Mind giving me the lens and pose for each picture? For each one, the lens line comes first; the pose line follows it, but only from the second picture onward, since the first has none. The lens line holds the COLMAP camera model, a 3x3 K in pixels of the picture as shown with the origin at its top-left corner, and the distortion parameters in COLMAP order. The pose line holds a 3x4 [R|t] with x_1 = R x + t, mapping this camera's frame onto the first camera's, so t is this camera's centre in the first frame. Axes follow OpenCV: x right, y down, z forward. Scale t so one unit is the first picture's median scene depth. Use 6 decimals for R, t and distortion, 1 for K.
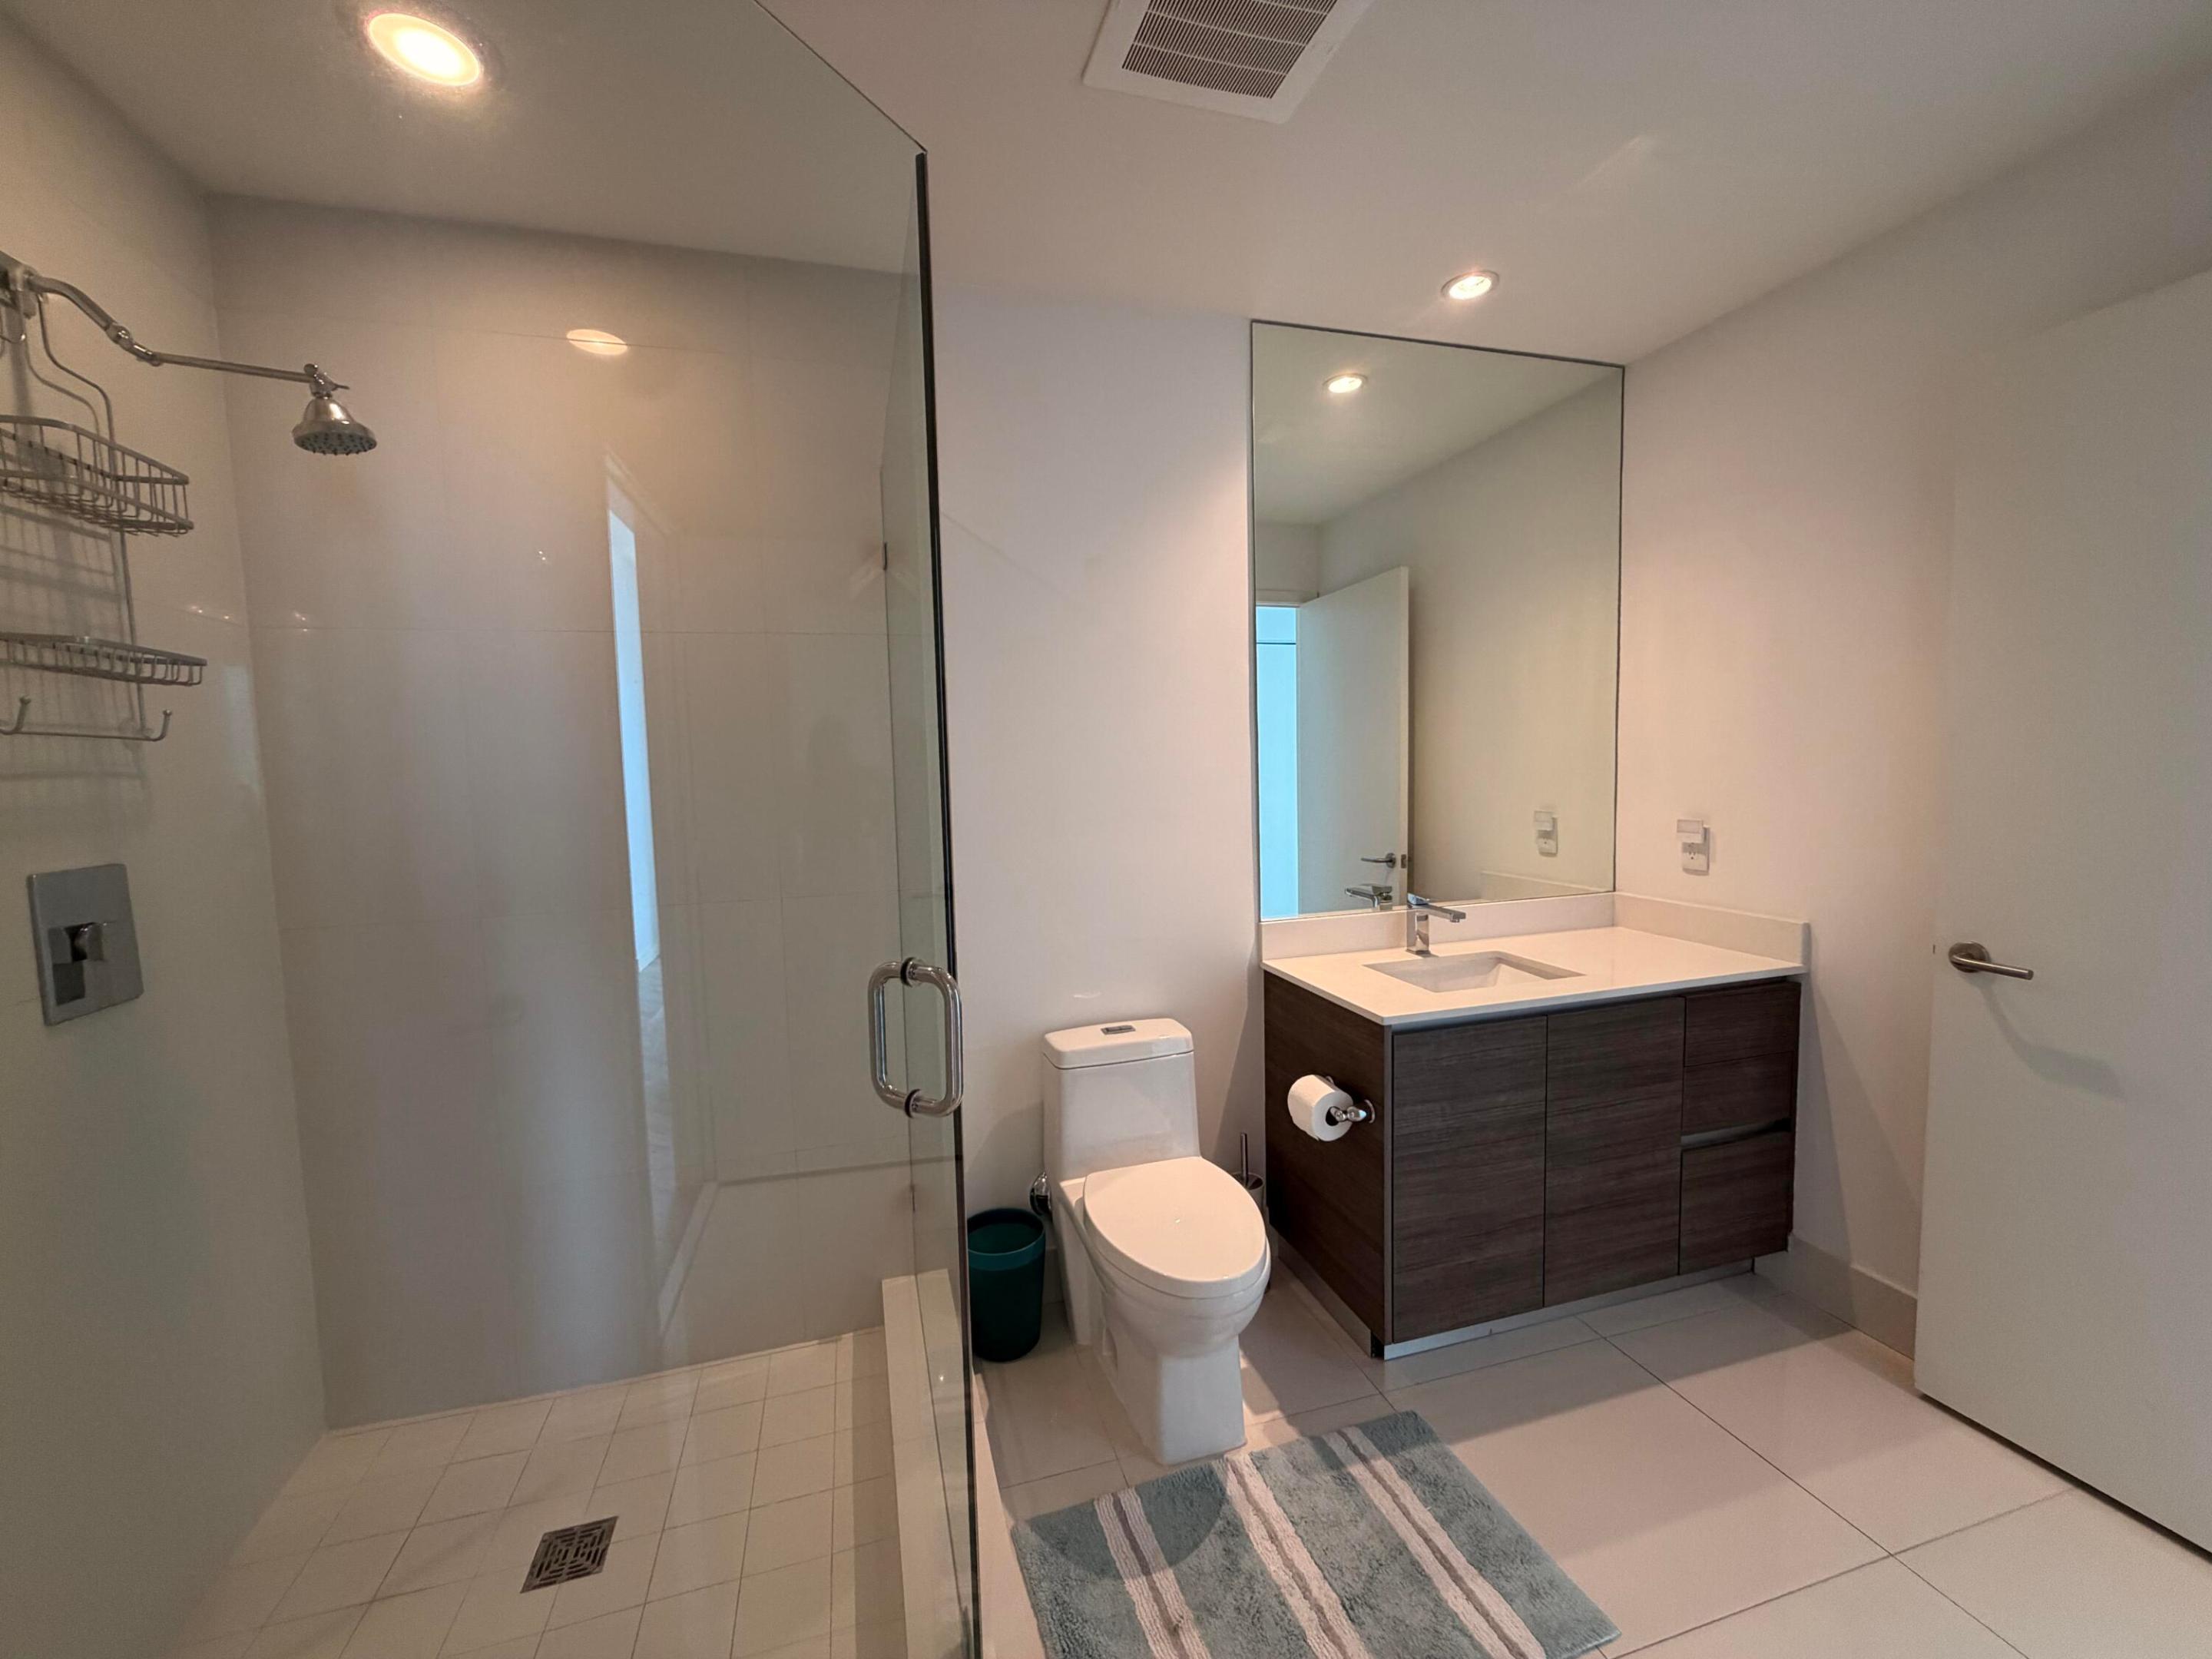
lens RADIAL K [[885.9, 0, 1106.0], [0, 885.9, 829.5], [0, 0, 1]] dist [-0.002321, -0.000421]
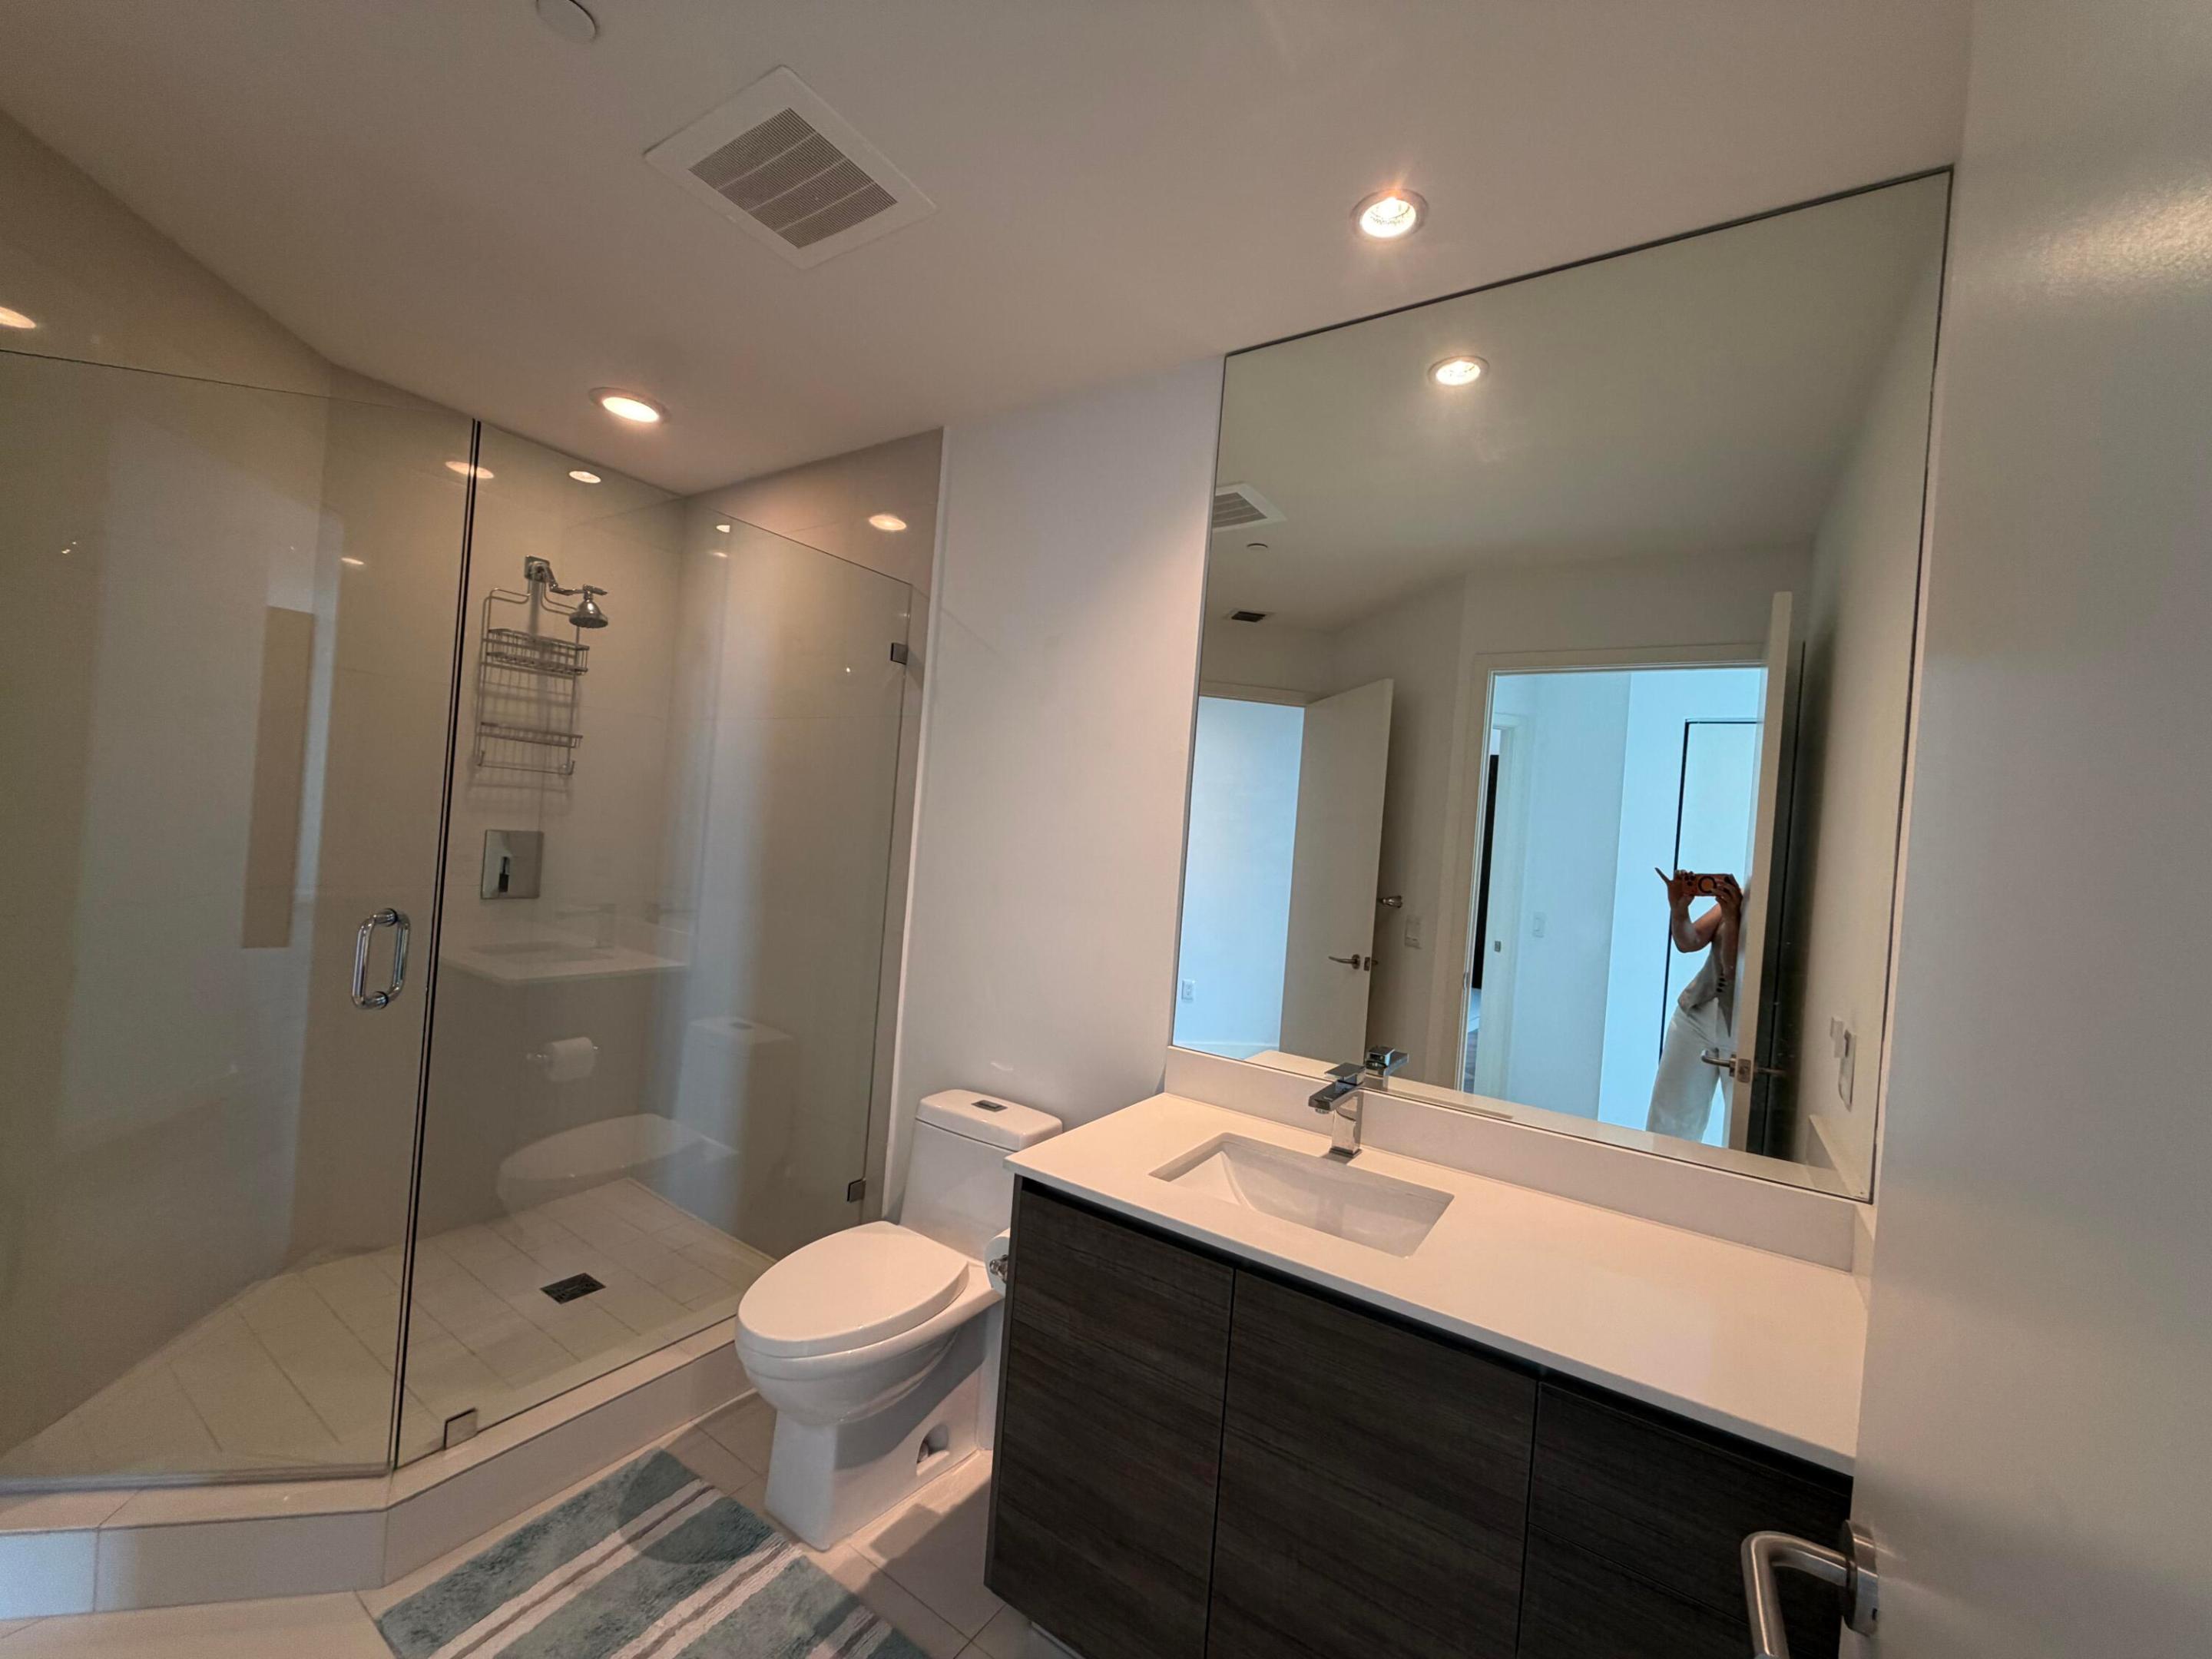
lens RADIAL K [[885.9, 0, 1106.0], [0, 885.9, 829.5], [0, 0, 1]] dist [-0.002321, -0.000421]
pose [[0.632474, 0.072963, -0.771137, 1.047360], [-0.152796, 0.987744, -0.031864, -0.082008], [0.759361, 0.137980, 0.635871, 0.540607]]
